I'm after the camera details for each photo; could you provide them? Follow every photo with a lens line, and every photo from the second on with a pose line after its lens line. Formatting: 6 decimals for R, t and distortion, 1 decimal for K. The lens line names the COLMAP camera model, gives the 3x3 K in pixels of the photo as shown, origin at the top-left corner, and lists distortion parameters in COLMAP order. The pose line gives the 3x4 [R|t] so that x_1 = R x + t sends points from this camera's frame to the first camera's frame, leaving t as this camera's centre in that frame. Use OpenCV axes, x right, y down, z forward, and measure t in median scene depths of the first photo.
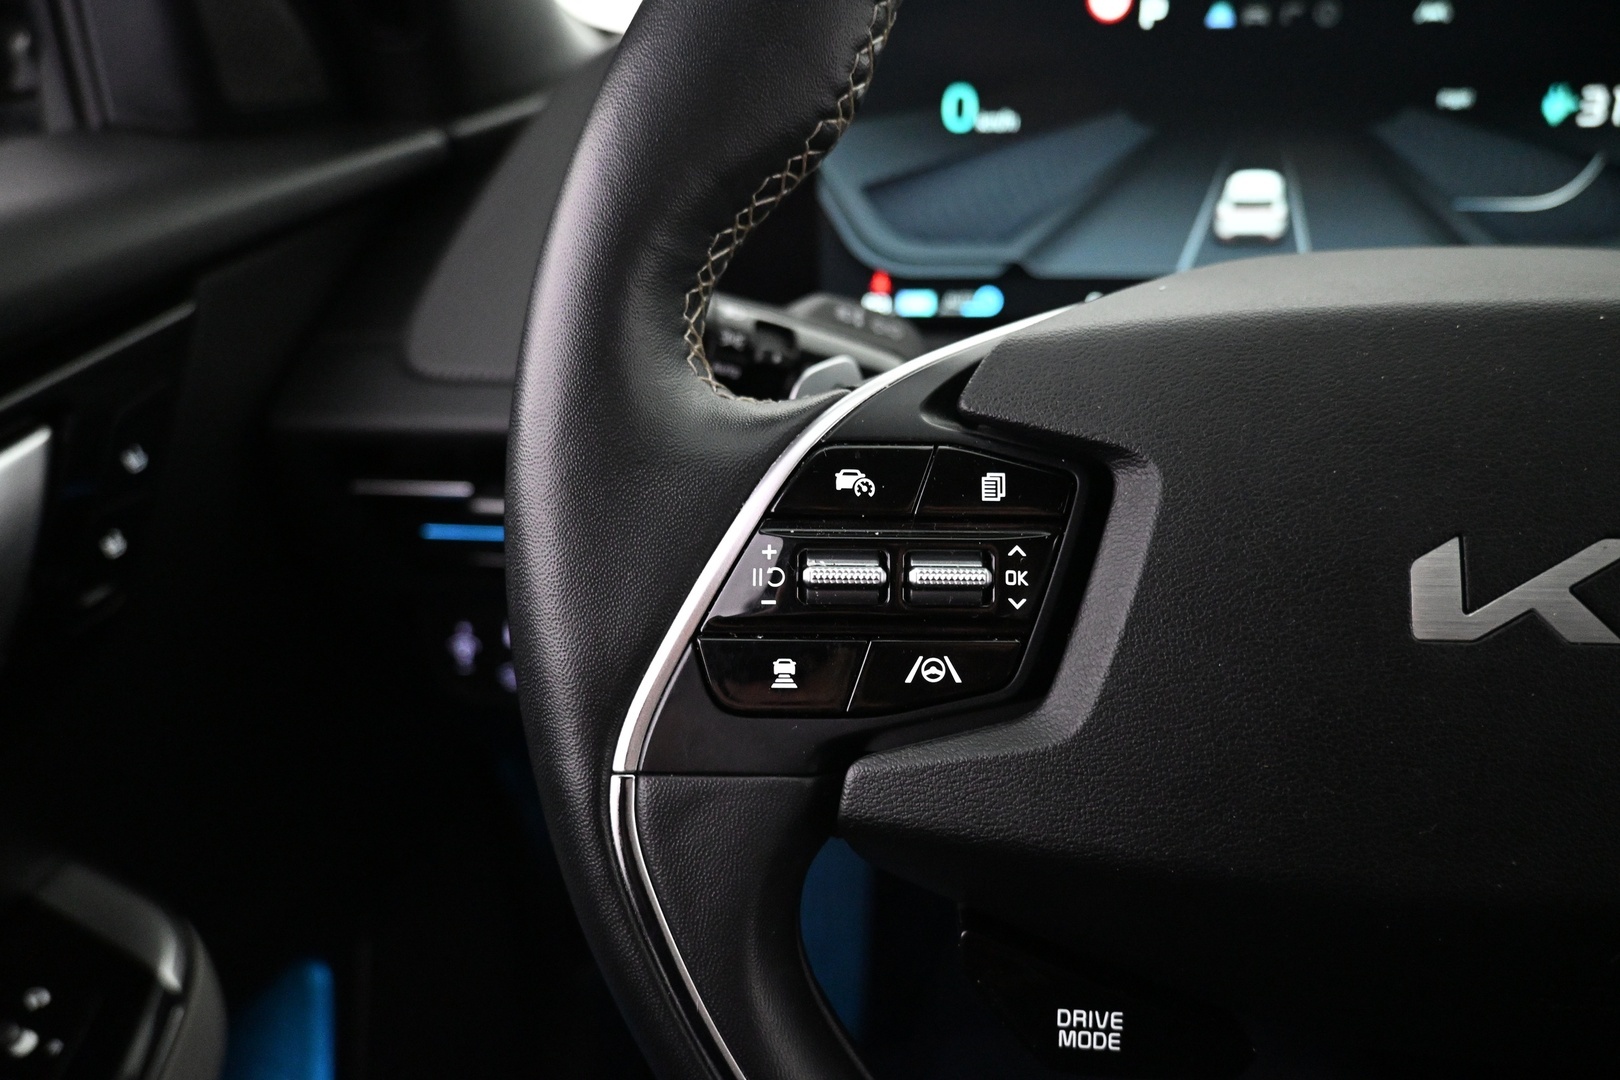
lens RADIAL K [[1131.3, 0, 810.0], [0, 1131.3, 540.0], [0, 0, 1]] dist [-0.005561, 0.001210]
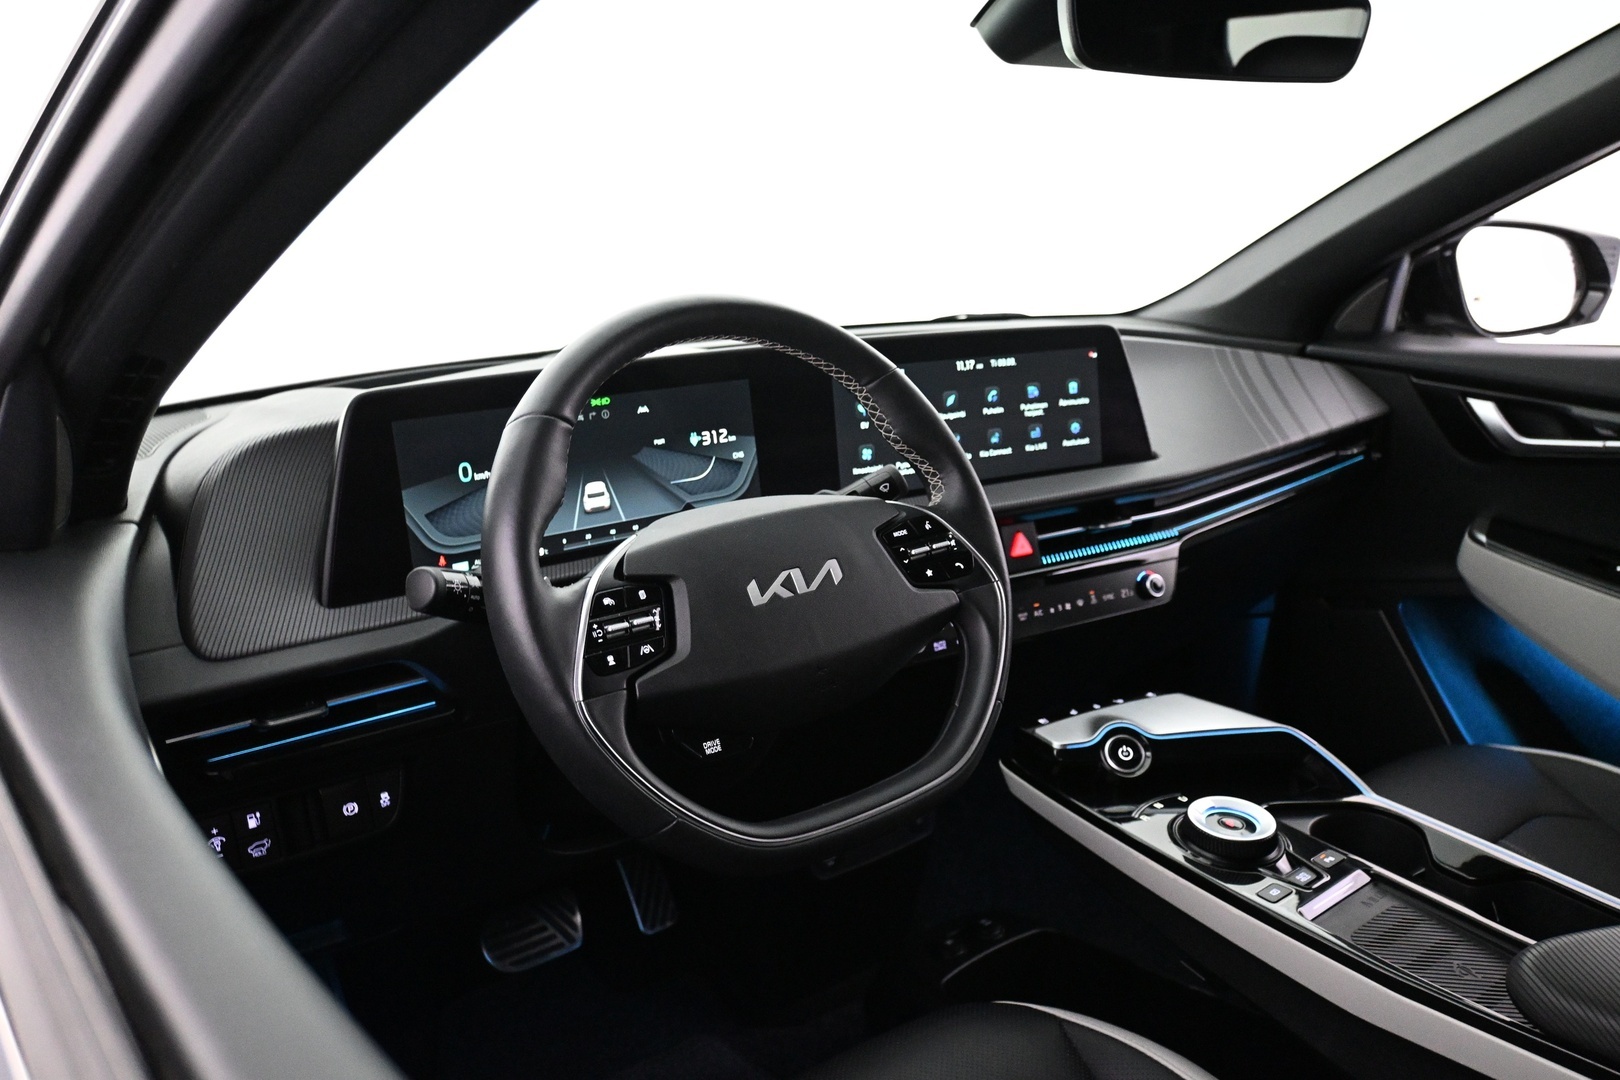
lens RADIAL K [[1162.2, 0, 810.0], [0, 1162.2, 540.0], [0, 0, 1]] dist [-0.000365, -0.000008]
pose [[0.719966, -0.177548, 0.670914, -0.864150], [0.320689, 0.942435, -0.094733, 0.140340], [-0.615473, 0.283360, 0.735459, -0.925576]]
